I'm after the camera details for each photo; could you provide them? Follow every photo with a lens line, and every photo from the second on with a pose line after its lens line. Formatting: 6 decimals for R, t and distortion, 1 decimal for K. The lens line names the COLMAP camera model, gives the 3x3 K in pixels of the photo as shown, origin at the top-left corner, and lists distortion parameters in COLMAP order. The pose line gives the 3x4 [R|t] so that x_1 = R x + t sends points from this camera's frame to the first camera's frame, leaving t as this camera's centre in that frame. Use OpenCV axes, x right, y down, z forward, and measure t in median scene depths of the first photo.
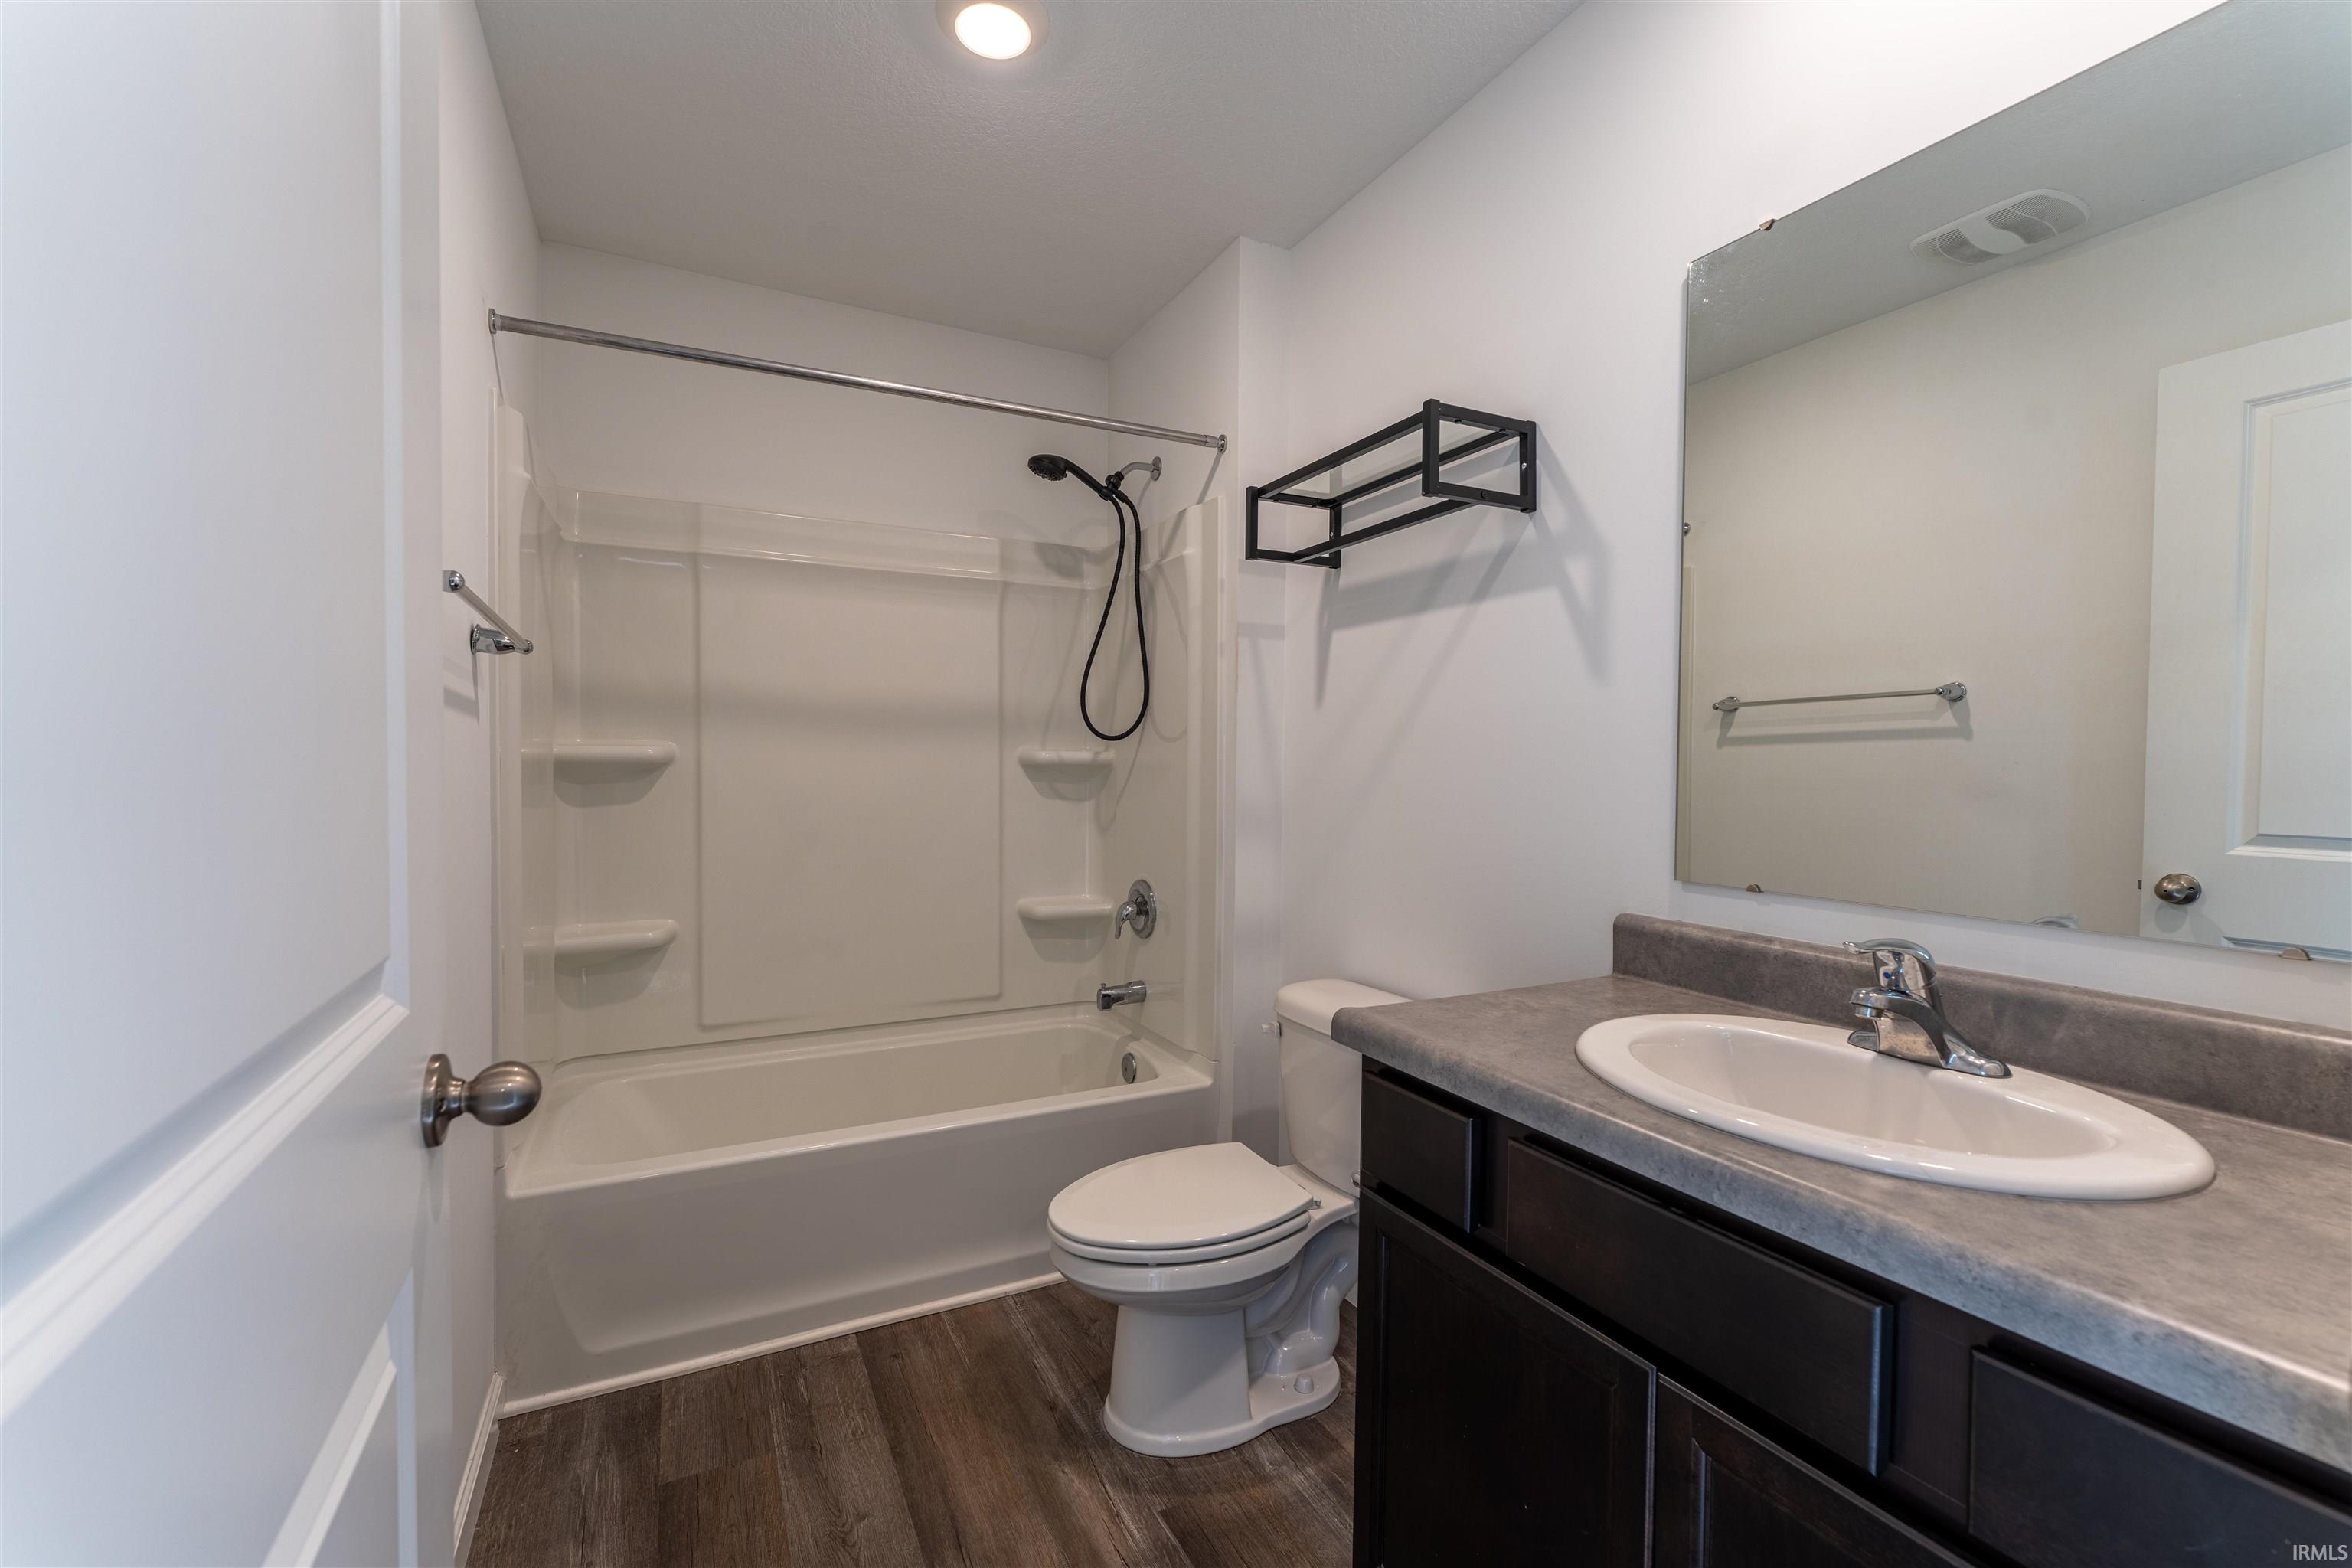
lens RADIAL K [[985.0, 0, 1176.0], [0, 985.0, 784.0], [0, 0, 1]] dist [0.000839, 0.000000]
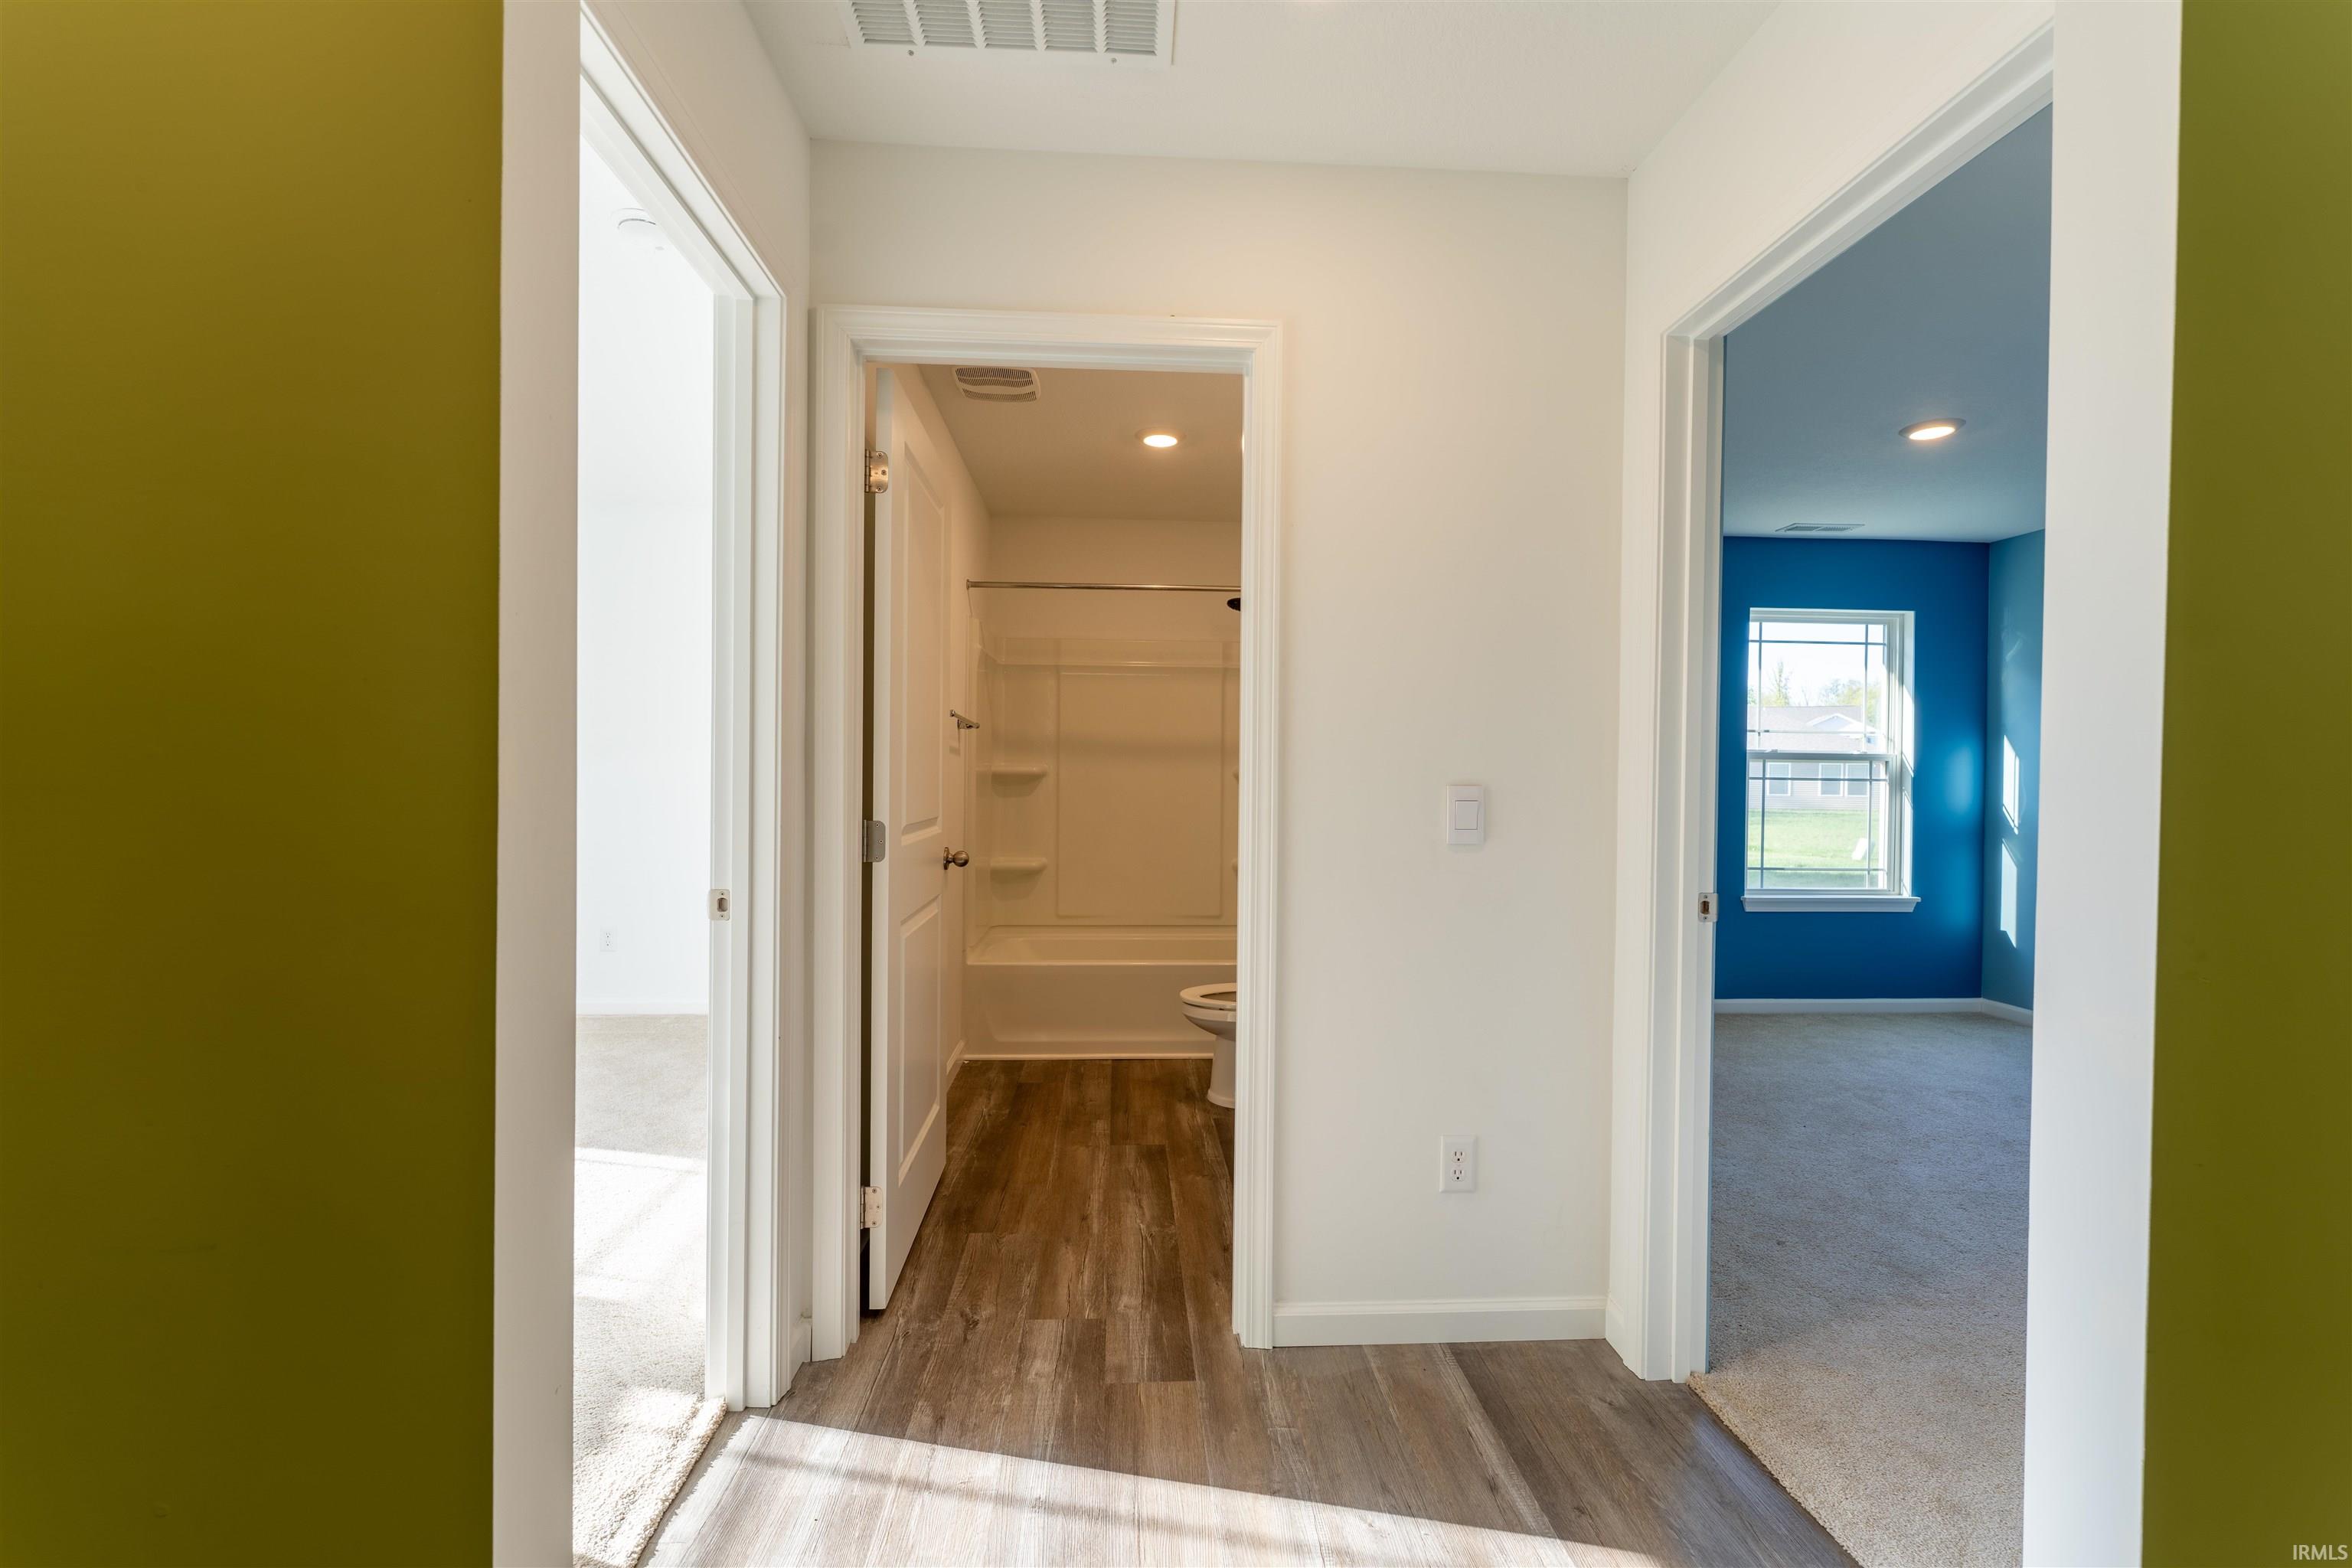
lens RADIAL K [[998.3, 0, 1176.0], [0, 998.3, 784.0], [0, 0, 1]] dist [0.004471, 0.000263]
pose [[0.916999, 0.006085, -0.398844, 0.683032], [-0.013621, 0.999778, -0.016062, 0.031339], [0.398658, 0.020162, 0.916878, -0.934170]]
